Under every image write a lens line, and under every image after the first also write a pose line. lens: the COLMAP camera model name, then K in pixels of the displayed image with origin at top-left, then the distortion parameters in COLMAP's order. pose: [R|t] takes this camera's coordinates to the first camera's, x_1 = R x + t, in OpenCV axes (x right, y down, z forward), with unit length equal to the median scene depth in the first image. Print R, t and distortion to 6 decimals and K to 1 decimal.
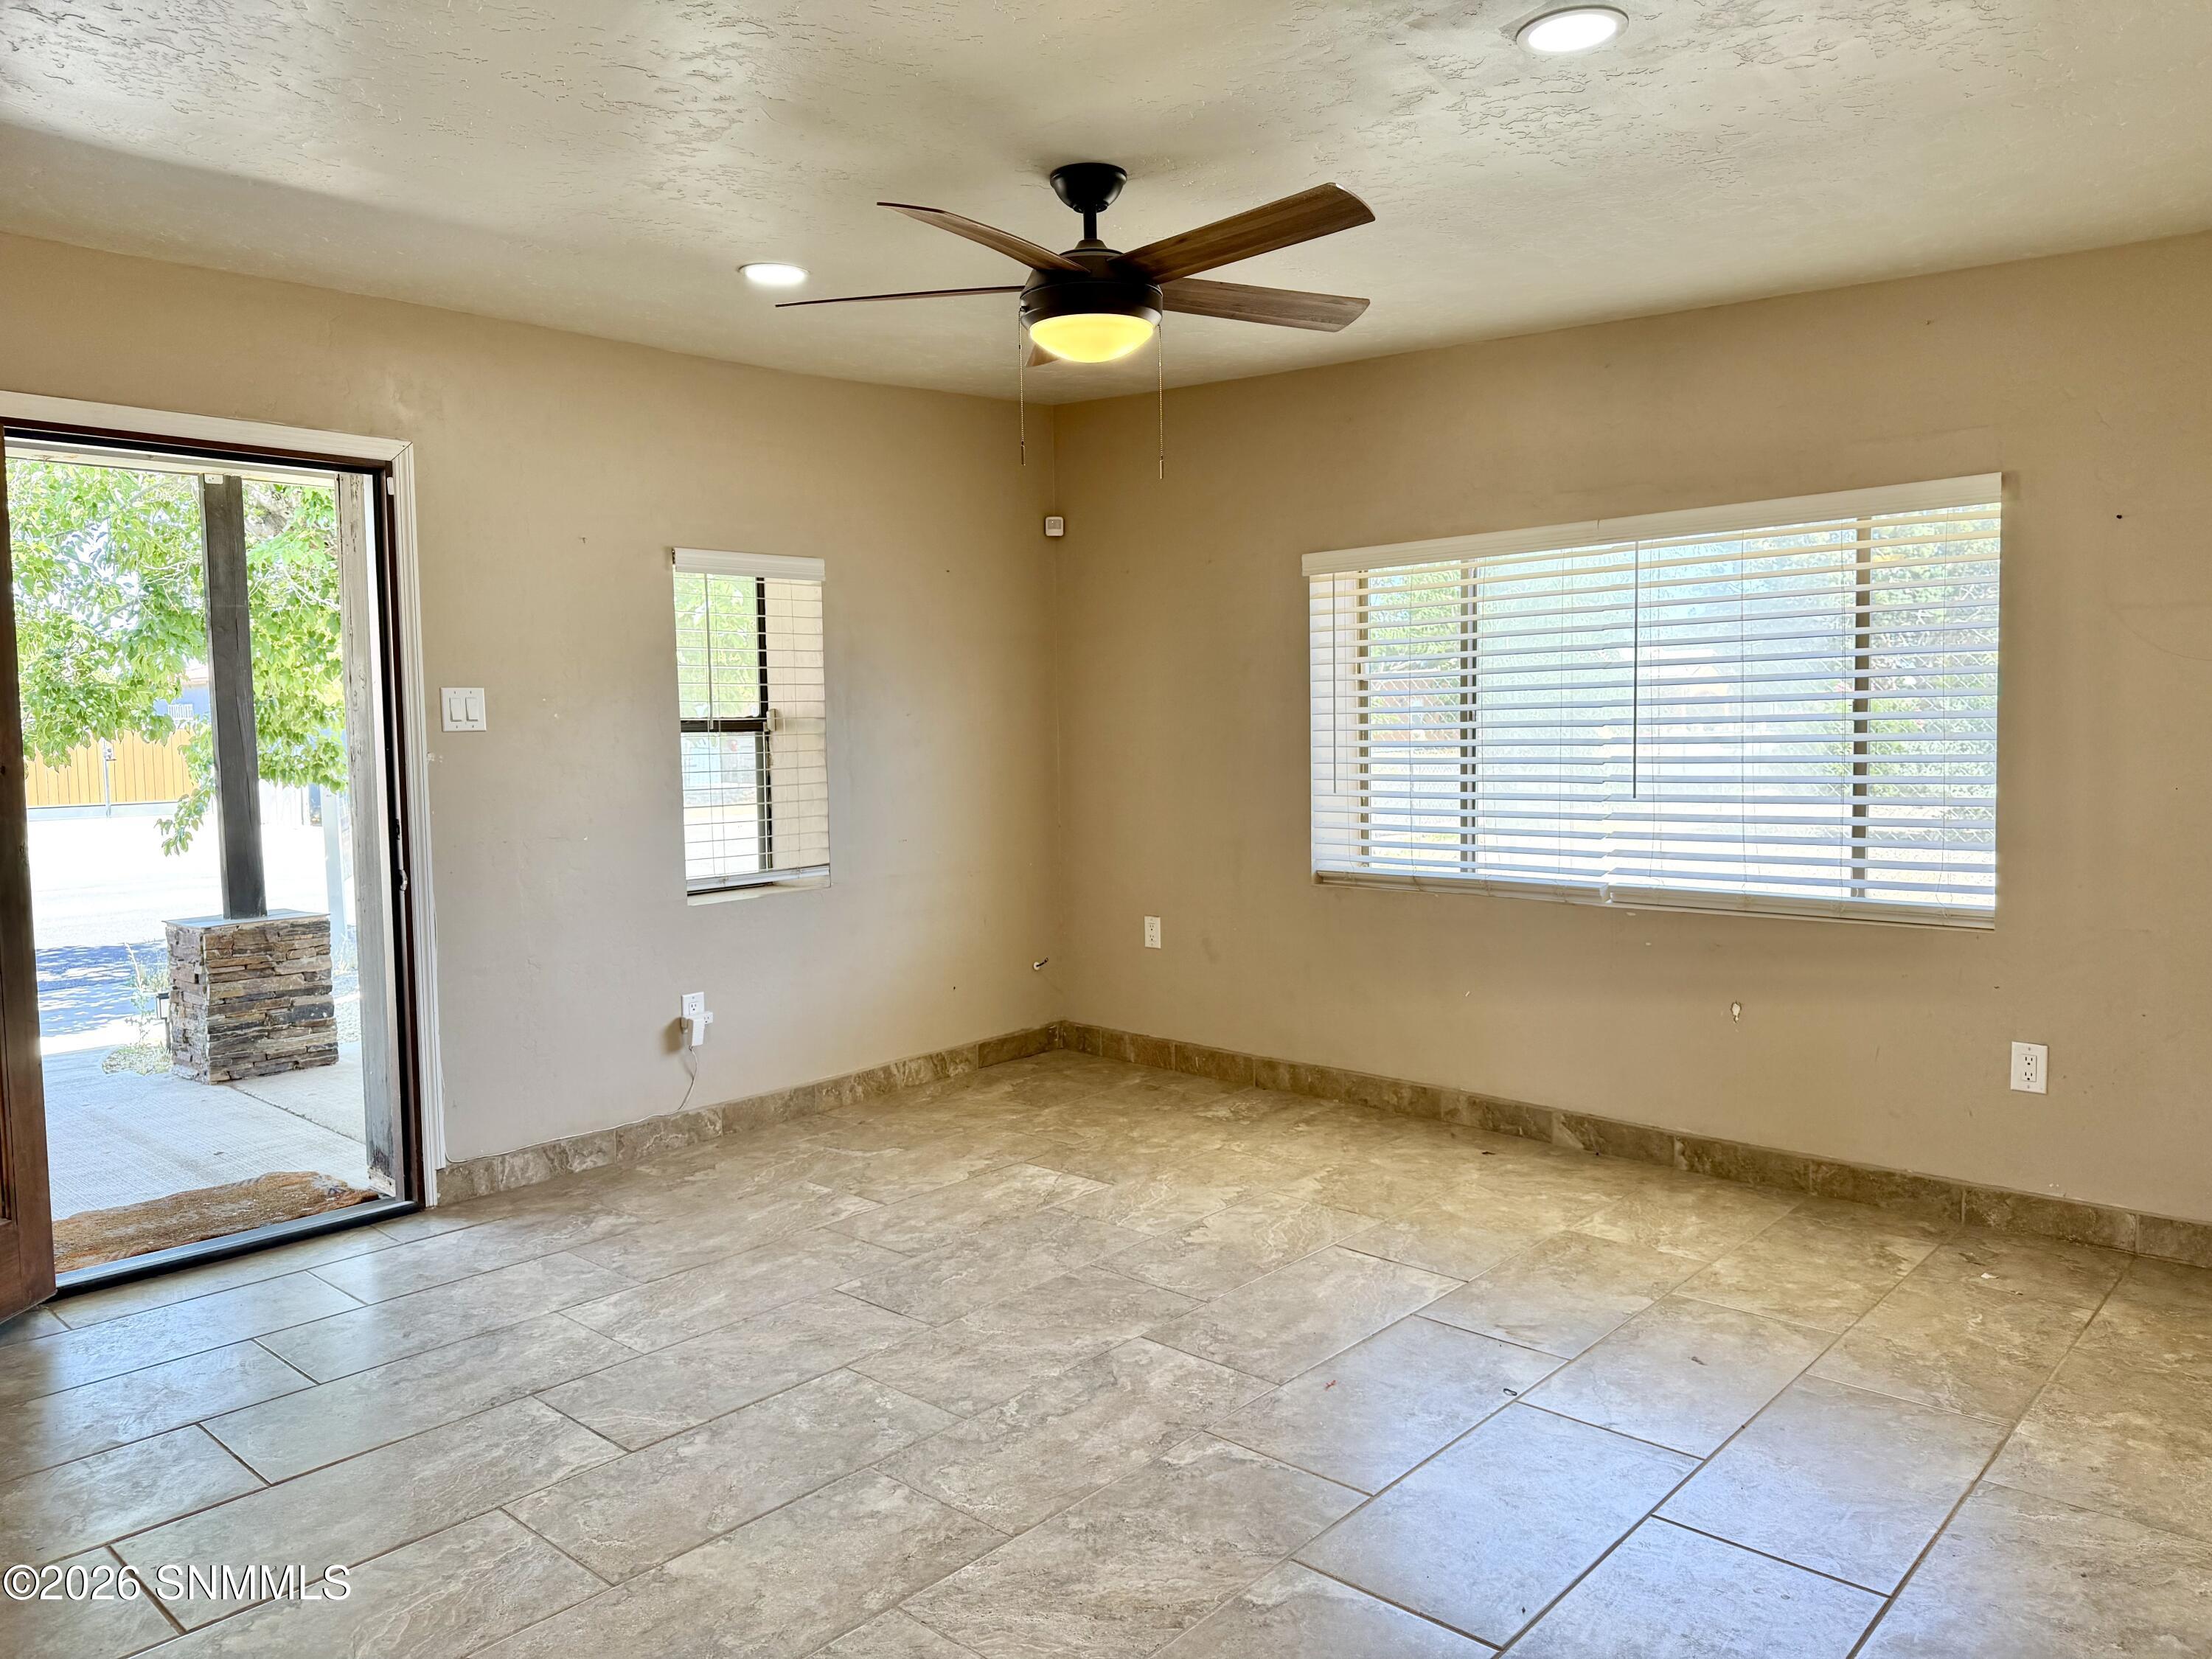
lens RADIAL K [[1534.9, 0, 1096.1], [0, 1534.9, 796.7], [0, 0, 1]] dist [0.143603, -0.188395]
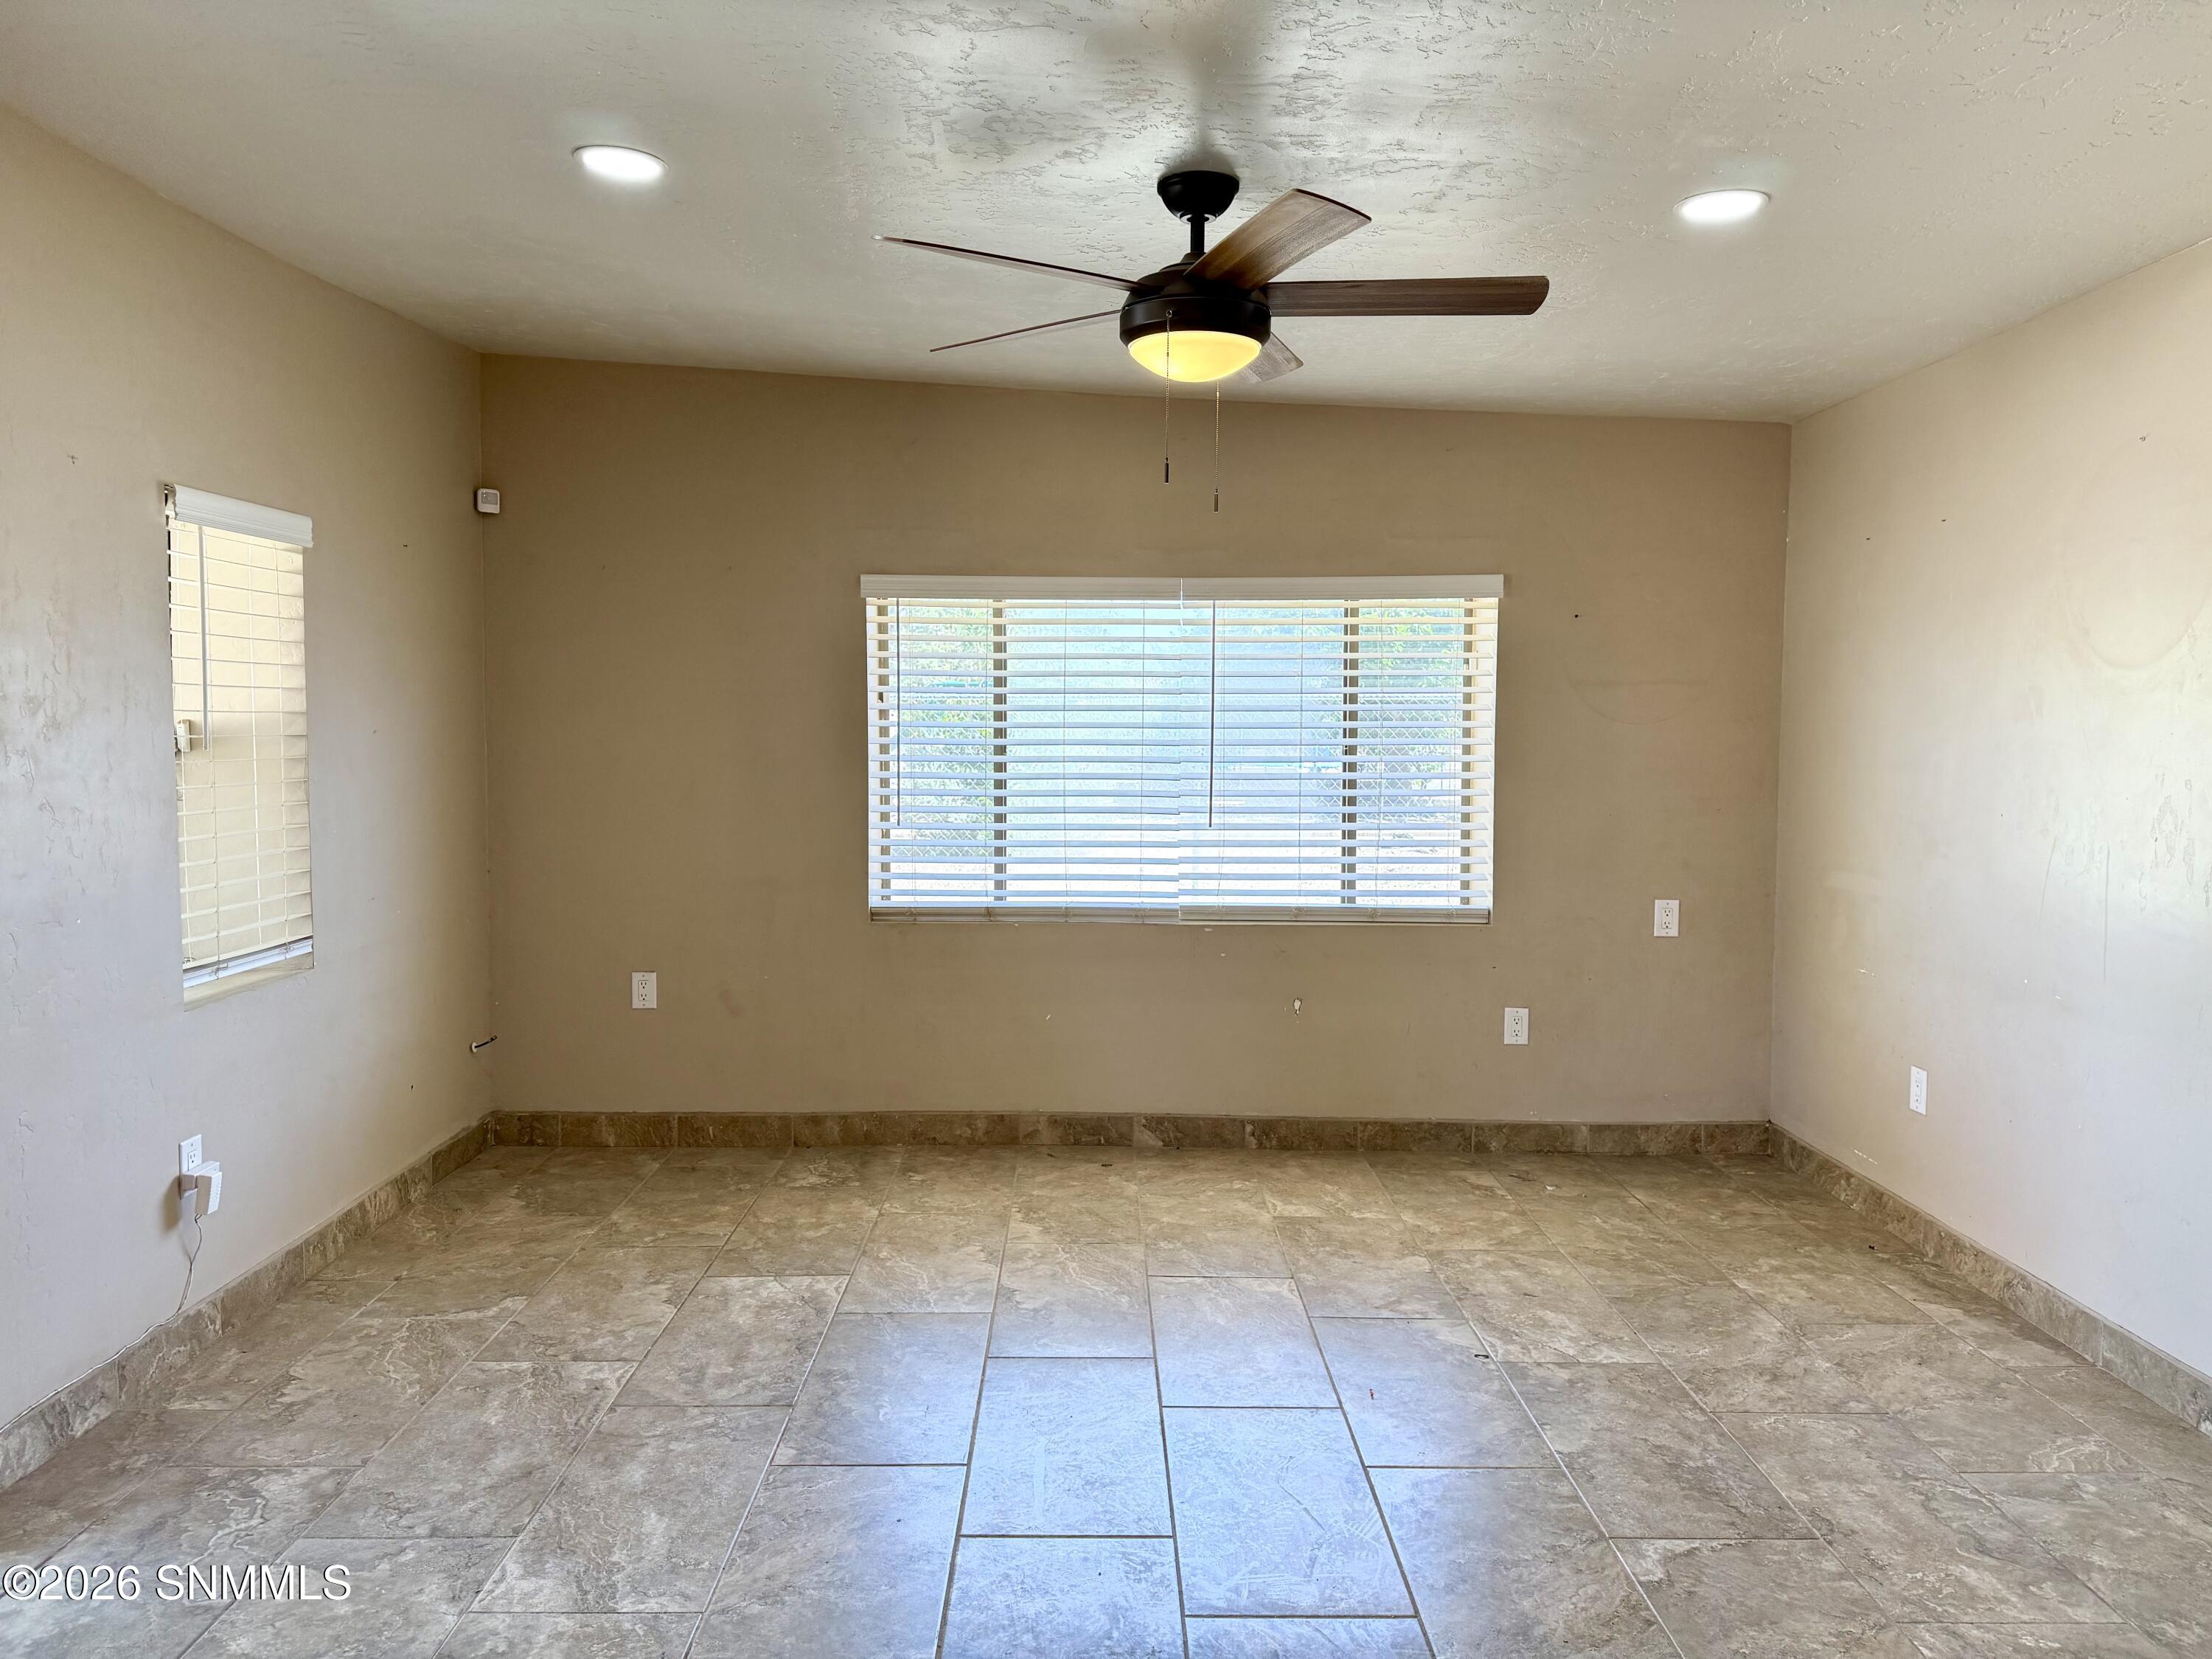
lens RADIAL K [[1534.9, 0, 1096.1], [0, 1534.9, 796.7], [0, 0, 1]] dist [0.143603, -0.188395]
pose [[0.730930, -0.004013, 0.682440, -0.485560], [0.012883, 0.999886, -0.007919, -0.013575], [-0.682330, 0.014580, 0.730899, 0.243312]]
